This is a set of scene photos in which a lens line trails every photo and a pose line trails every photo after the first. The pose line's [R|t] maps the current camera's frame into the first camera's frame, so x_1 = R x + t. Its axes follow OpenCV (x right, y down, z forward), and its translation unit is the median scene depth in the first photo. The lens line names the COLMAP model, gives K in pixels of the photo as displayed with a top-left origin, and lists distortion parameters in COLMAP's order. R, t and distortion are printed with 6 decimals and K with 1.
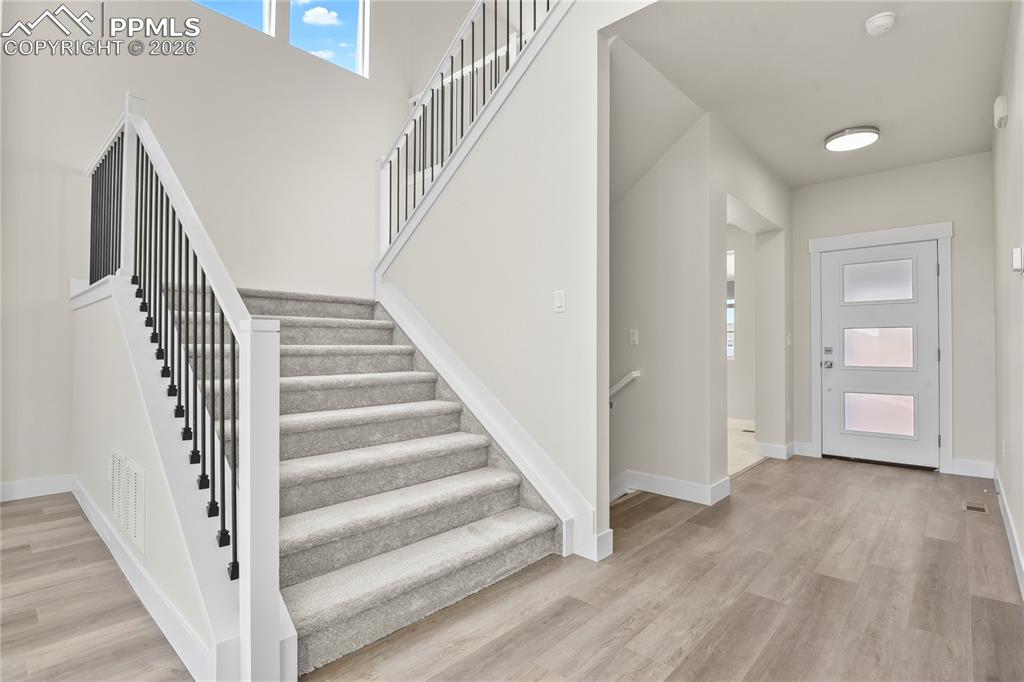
lens RADIAL K [[496.1, 0, 517.8], [0, 496.1, 342.5], [0, 0, 1]] dist [-0.016415, -0.000266]
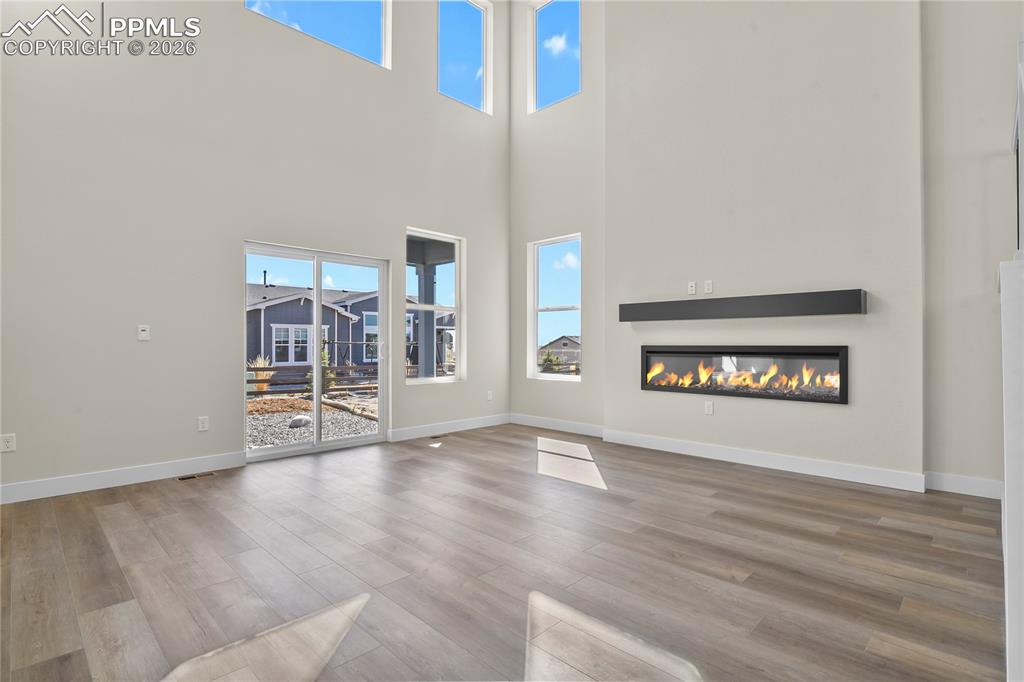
lens RADIAL K [[496.1, 0, 517.8], [0, 496.1, 342.5], [0, 0, 1]] dist [-0.016415, -0.000266]
pose [[-0.036522, -0.005770, -0.999316, 0.058502], [0.011713, 0.999912, -0.006201, 0.001813], [0.999264, -0.011932, -0.036451, 0.162685]]
